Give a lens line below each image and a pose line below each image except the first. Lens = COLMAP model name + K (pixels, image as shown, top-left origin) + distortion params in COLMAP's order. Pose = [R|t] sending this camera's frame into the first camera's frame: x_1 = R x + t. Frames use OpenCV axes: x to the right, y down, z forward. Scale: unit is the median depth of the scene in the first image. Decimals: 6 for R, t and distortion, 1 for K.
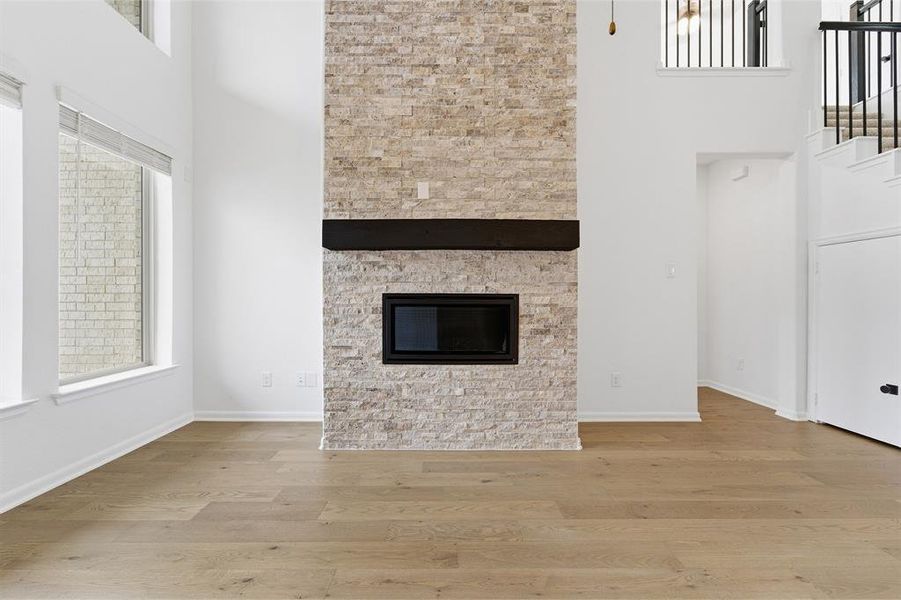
lens RADIAL K [[368.1, 0, 473.4], [0, 368.1, 298.6], [0, 0, 1]] dist [-0.024808, 0.003086]
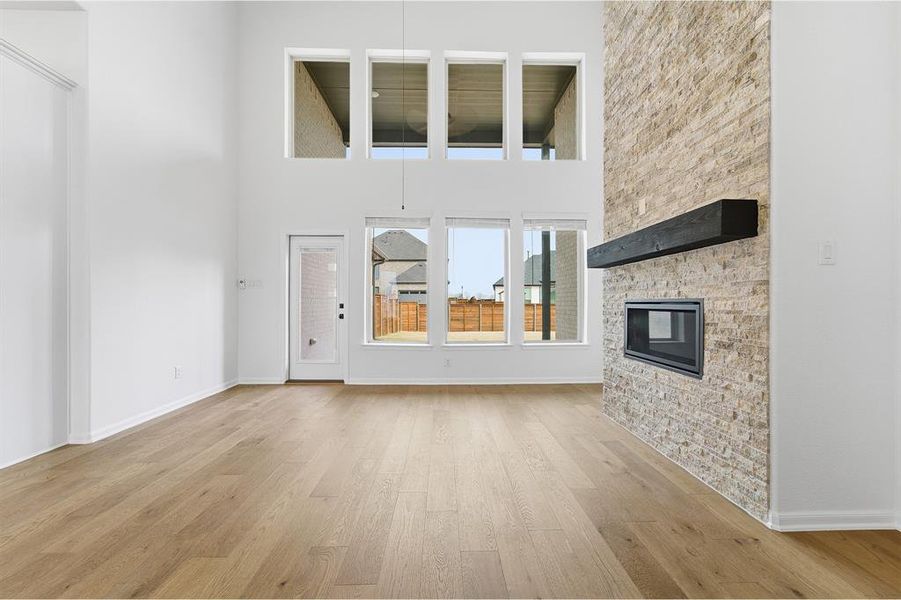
lens RADIAL K [[368.1, 0, 456.0], [0, 368.1, 302.9], [0, 0, 1]] dist [-0.024808, 0.003086]
pose [[0.011816, -0.003039, -0.999926, 0.953619], [0.003903, 0.999988, -0.002994, -0.001062], [0.999923, -0.003867, 0.011828, 0.417320]]
